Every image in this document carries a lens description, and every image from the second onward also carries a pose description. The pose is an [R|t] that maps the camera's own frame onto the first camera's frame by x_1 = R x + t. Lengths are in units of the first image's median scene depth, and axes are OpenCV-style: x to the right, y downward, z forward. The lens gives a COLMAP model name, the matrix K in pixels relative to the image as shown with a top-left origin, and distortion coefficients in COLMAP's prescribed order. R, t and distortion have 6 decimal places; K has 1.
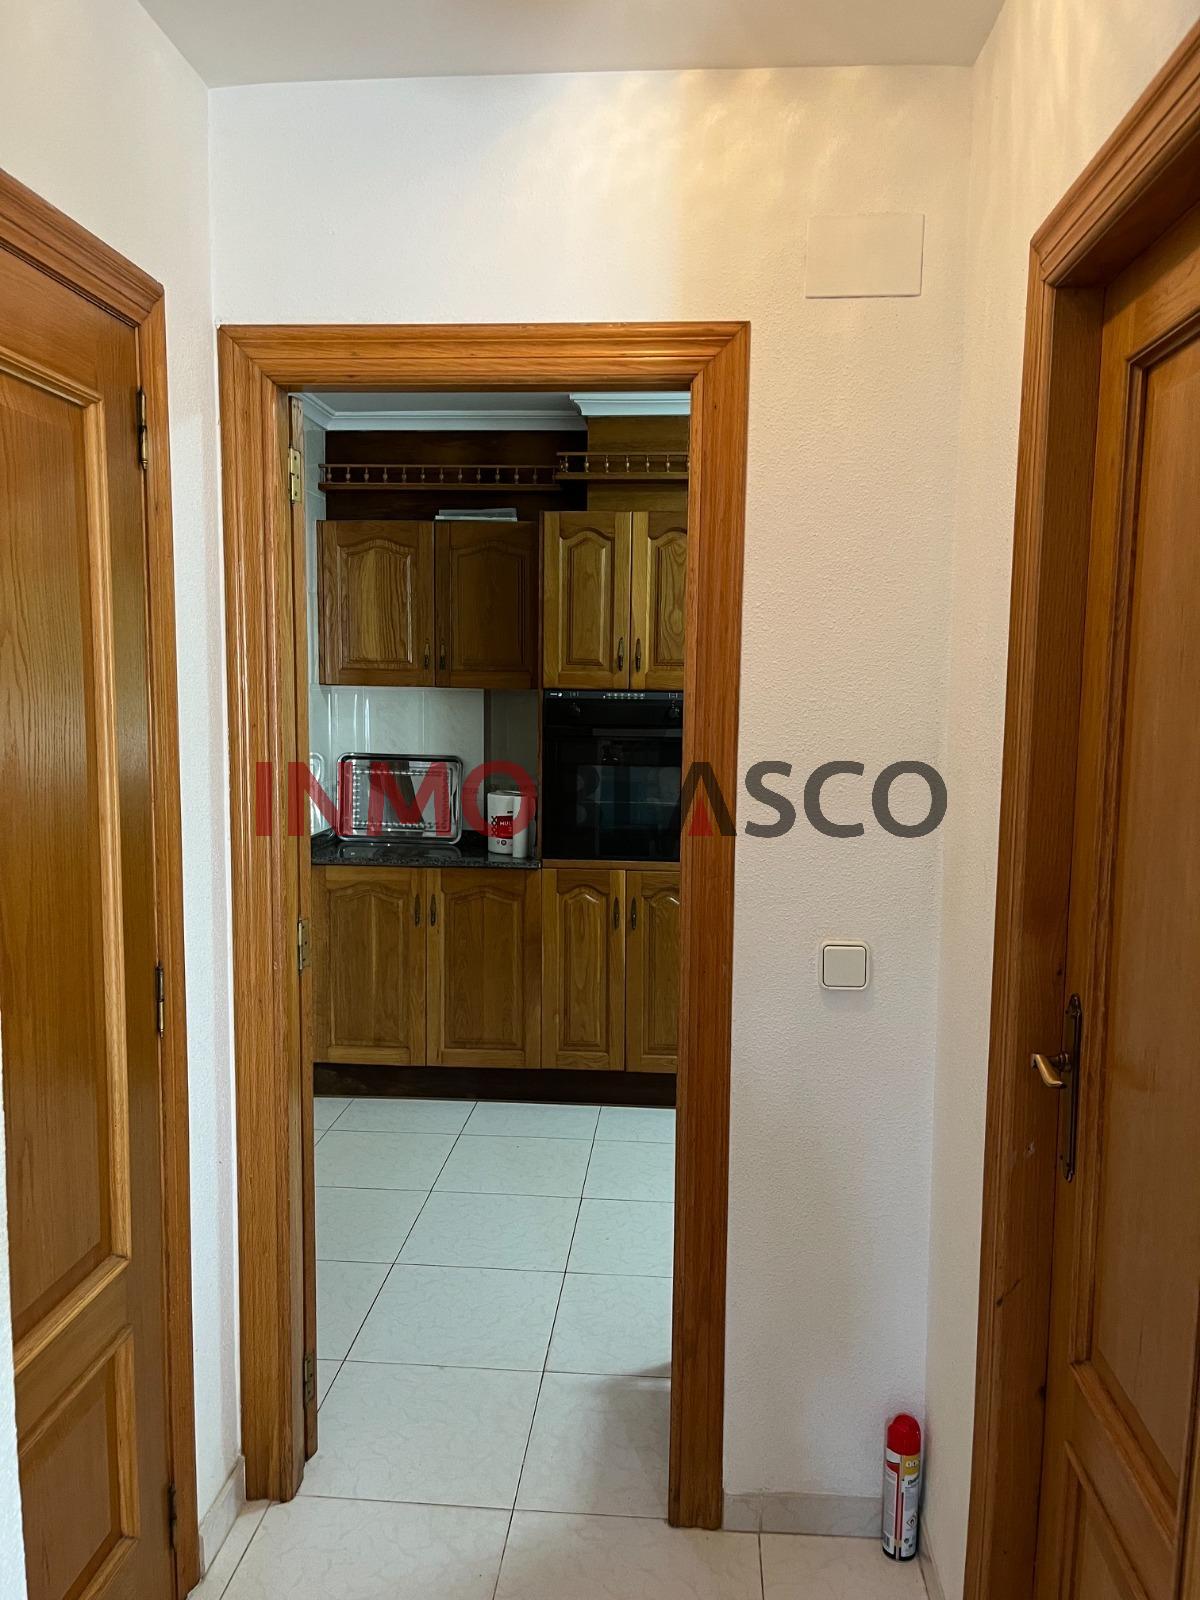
lens RADIAL K [[1213.4, 0, 603.7], [0, 1213.4, 809.9], [0, 0, 1]] dist [0.047263, -0.025473]
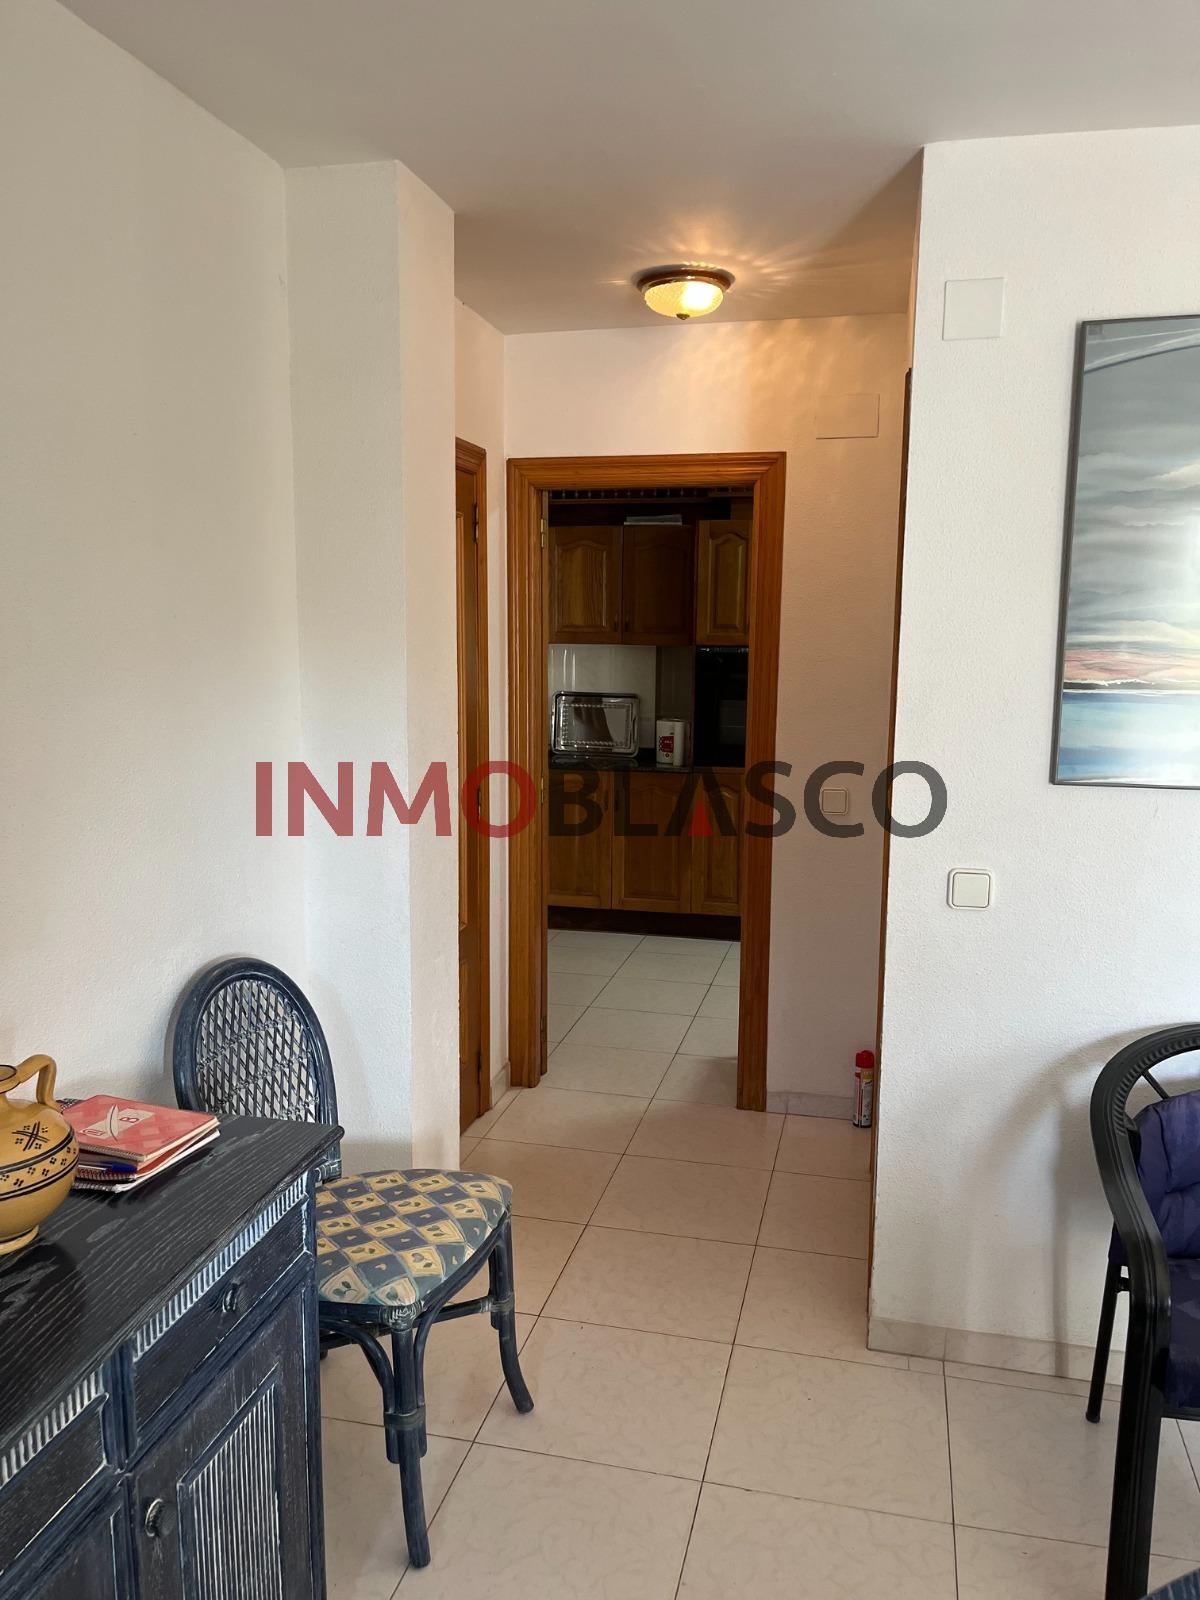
lens RADIAL K [[1213.4, 0, 591.2], [0, 1213.4, 803.7], [0, 0, 1]] dist [0.047263, -0.025473]
pose [[0.985729, 0.020406, -0.167099, 0.070860], [-0.014555, 0.999240, 0.036167, 0.035533], [0.167710, -0.033219, 0.985277, -0.429605]]
